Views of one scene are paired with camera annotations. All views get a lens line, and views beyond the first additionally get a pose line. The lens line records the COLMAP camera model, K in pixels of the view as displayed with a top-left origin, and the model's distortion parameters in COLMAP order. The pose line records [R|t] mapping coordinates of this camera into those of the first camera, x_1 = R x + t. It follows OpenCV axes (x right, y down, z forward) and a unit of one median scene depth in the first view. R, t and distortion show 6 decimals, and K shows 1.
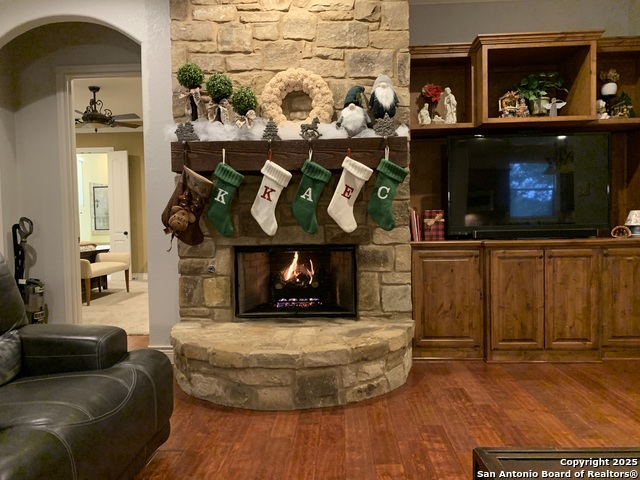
lens RADIAL K [[490.7, 0, 322.8], [0, 490.7, 240.5], [0, 0, 1]] dist [0.045610, -0.049353]
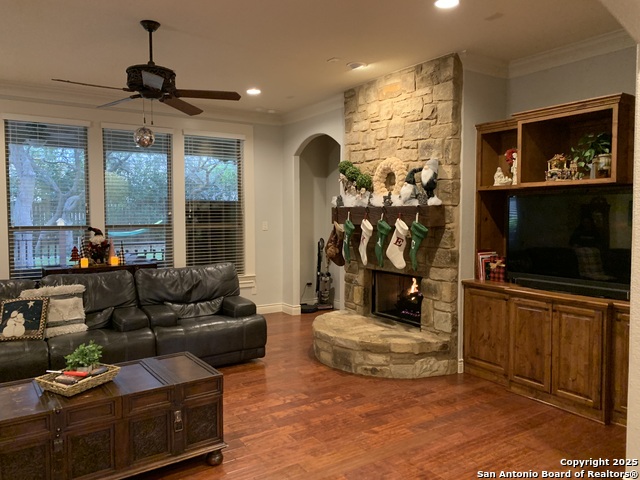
lens RADIAL K [[490.7, 0, 325.7], [0, 490.7, 239.2], [0, 0, 1]] dist [0.045610, -0.049353]
pose [[0.592111, 0.061936, -0.803473, 1.048466], [-0.044380, 0.998035, 0.044228, -0.153649], [0.804634, 0.009471, 0.593696, -0.058182]]
